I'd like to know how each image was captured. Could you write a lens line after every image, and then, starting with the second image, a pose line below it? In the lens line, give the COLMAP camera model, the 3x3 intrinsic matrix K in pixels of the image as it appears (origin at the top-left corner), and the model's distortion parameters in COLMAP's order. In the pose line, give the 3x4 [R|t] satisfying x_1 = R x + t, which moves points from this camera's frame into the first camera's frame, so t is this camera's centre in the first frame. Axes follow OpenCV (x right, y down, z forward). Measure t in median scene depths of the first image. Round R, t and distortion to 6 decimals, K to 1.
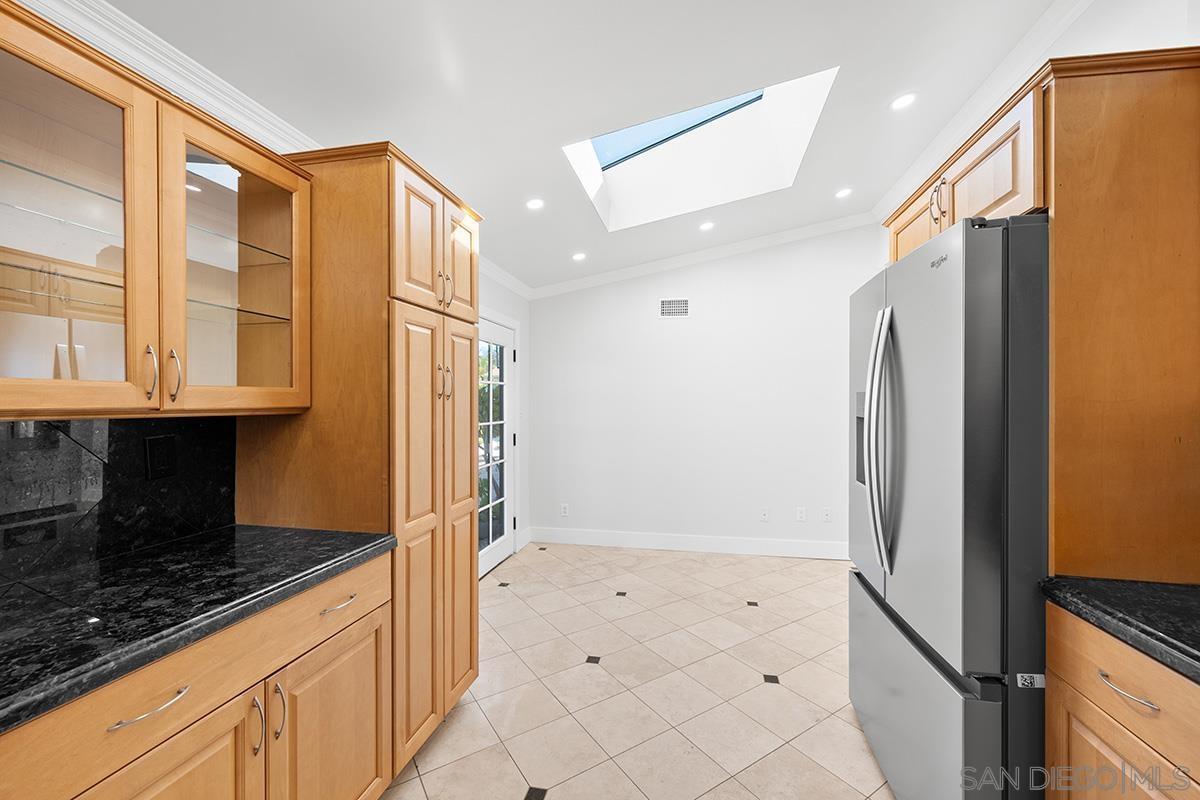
lens RADIAL K [[477.0, 0, 600.8], [0, 477.0, 406.1], [0, 0, 1]] dist [0.000487, -0.000050]
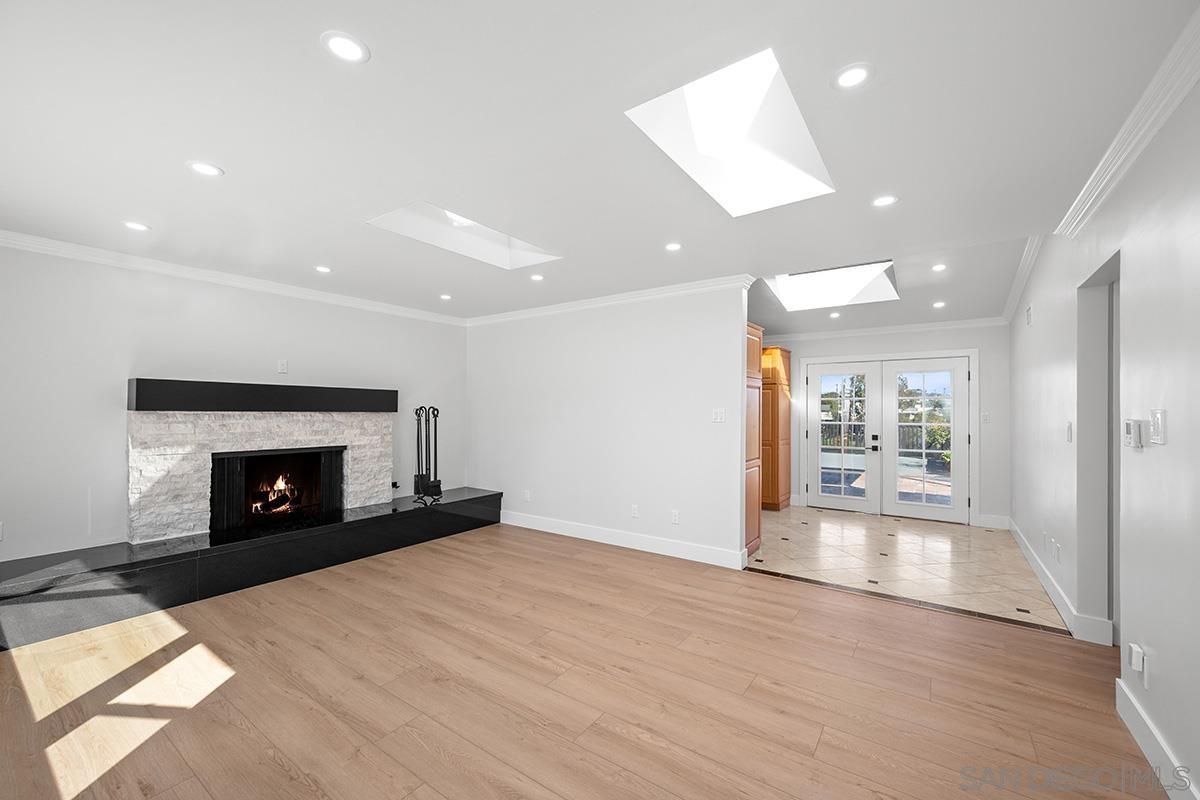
lens RADIAL K [[477.0, 0, 600.8], [0, 477.0, 406.1], [0, 0, 1]] dist [0.000487, -0.000050]
pose [[-0.393863, -0.005962, -0.919150, 1.869233], [-0.010049, 0.999947, -0.002180, -0.011355], [0.919114, 0.008378, -0.393902, 0.758048]]
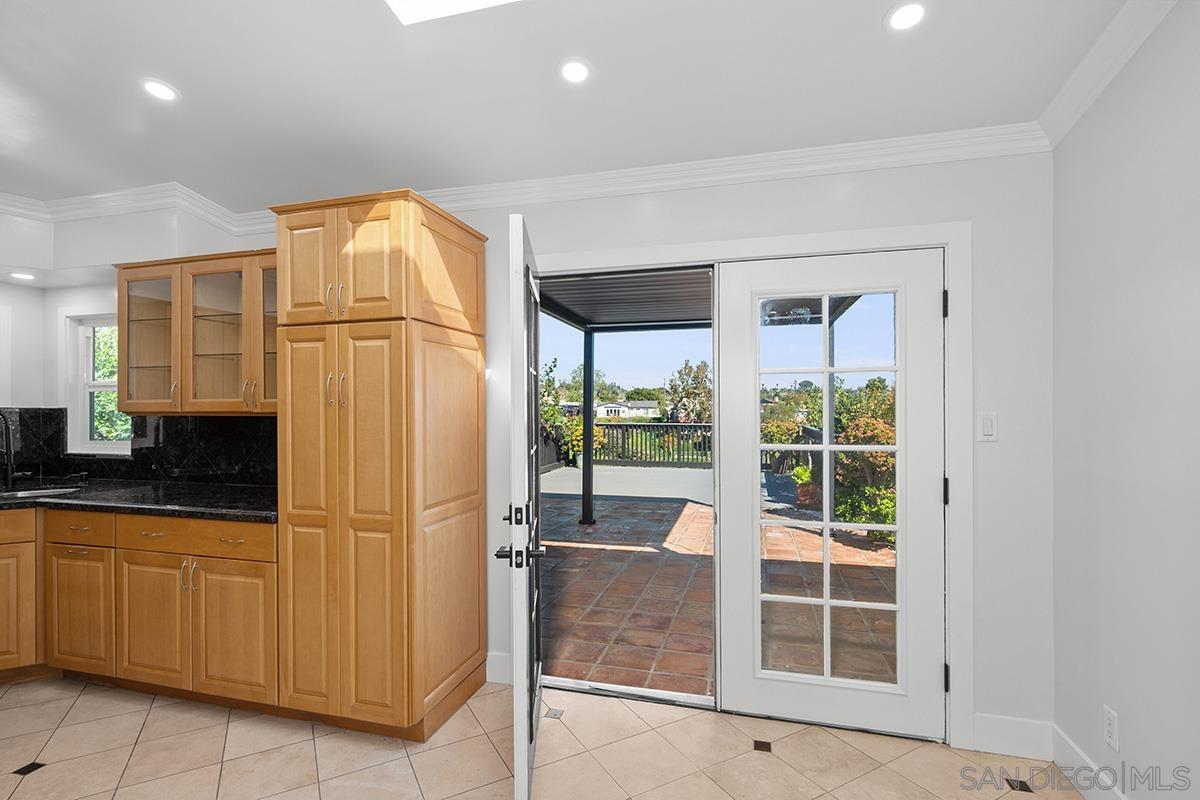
lens RADIAL K [[567.1, 0, 598.4], [0, 567.1, 406.5], [0, 0, 1]] dist [-0.000682, -0.000333]
pose [[-0.065548, 0.000798, -0.997849, 0.482995], [-0.005822, 0.999982, 0.001182, -0.010269], [0.997832, 0.005887, -0.065542, 0.922164]]
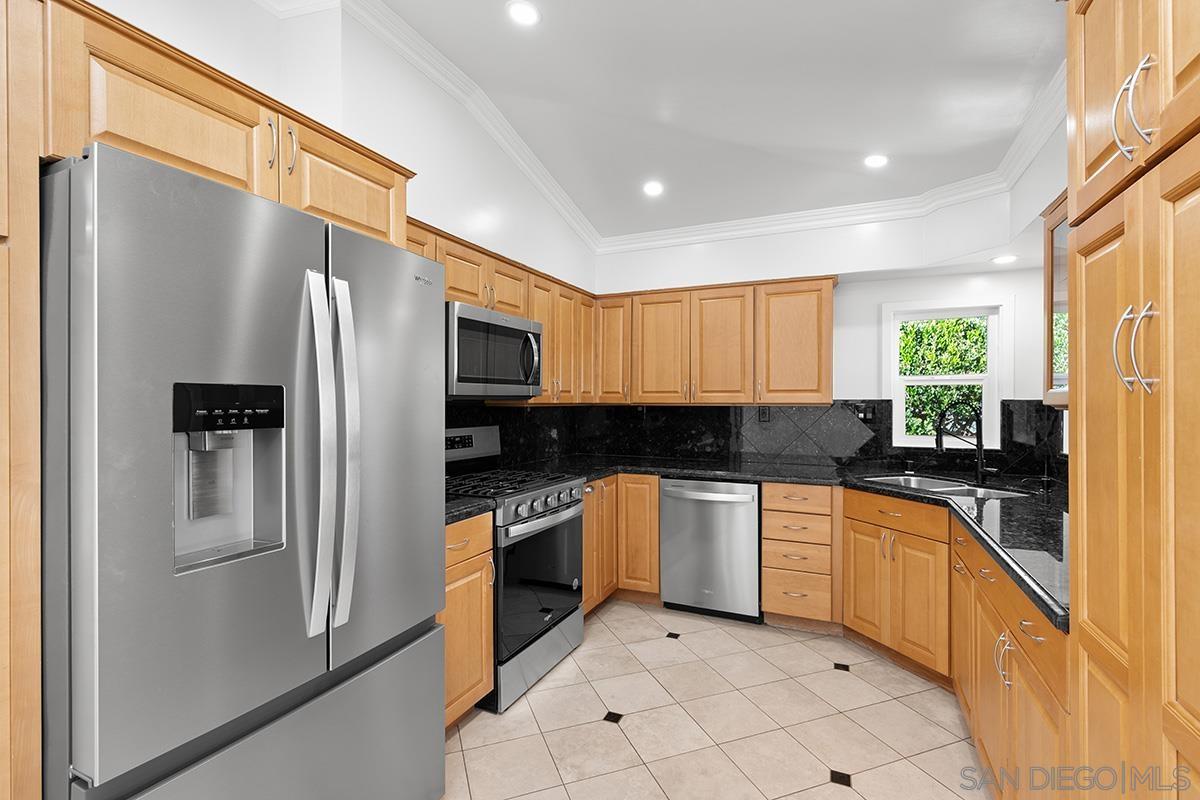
lens RADIAL K [[536.5, 0, 600.0], [0, 536.5, 400.0], [0, 0, 1]] dist [-0.000690, -0.000028]
pose [[-0.975319, 0.003134, 0.220778, 0.002369], [0.004037, 0.999985, 0.003637, -0.006183], [-0.220763, 0.004438, -0.975317, 0.855641]]
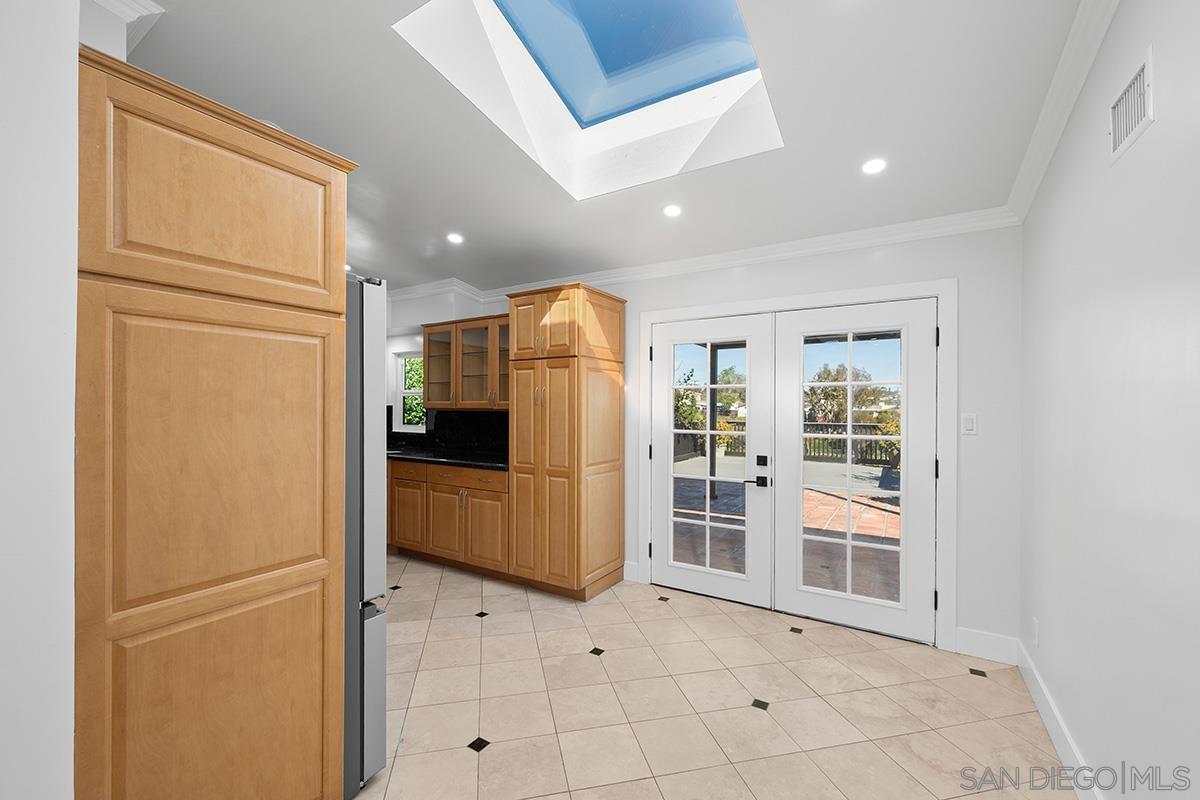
lens RADIAL K [[485.3, 0, 600.7], [0, 485.3, 406.5], [0, 0, 1]] dist [-0.000919, -0.000121]
pose [[-0.339546, -0.000786, -0.940589, 0.755514], [-0.012808, 0.999911, 0.003788, -0.012437], [0.940502, 0.013333, -0.339526, 1.037622]]
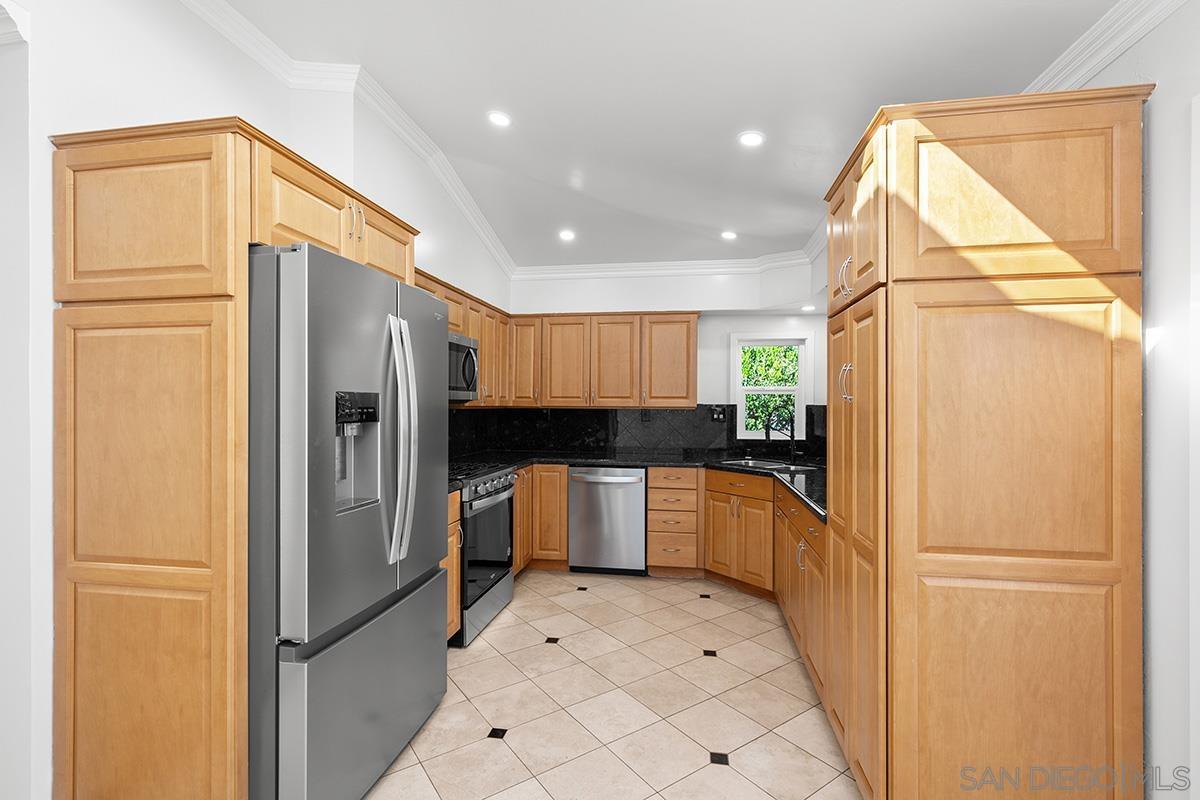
lens RADIAL K [[536.0, 0, 601.2], [0, 536.0, 404.0], [0, 0, 1]] dist [0.001529, 0.000194]
pose [[-0.999094, -0.002196, -0.042509, 0.096222], [-0.002411, 0.999985, 0.005006, -0.008203], [0.042497, 0.005104, -0.999084, 1.110110]]
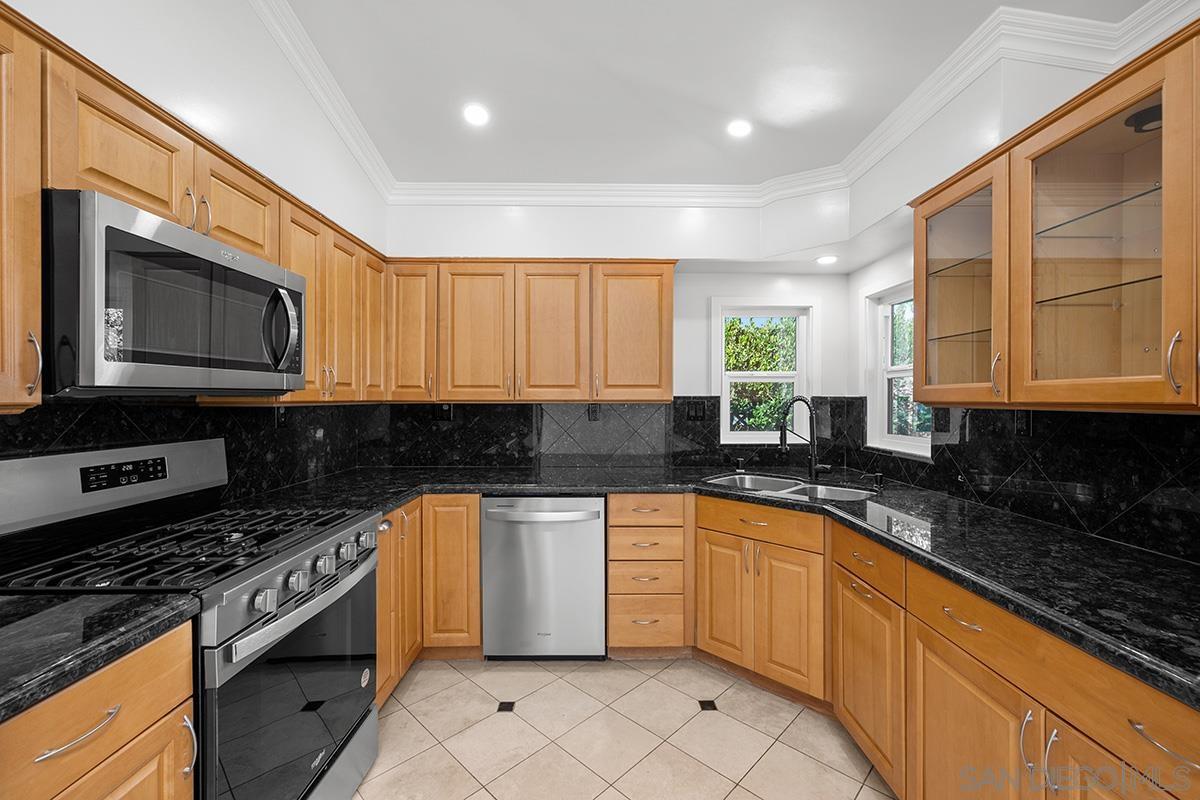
lens RADIAL K [[489.8, 0, 599.3], [0, 489.8, 399.5], [0, 0, 1]] dist [-0.000193, 0.000114]
pose [[-0.977145, 0.003622, -0.212543, 0.102372], [0.001248, 0.999935, 0.011302, -0.005531], [0.212570, 0.010779, -0.977086, 0.570830]]
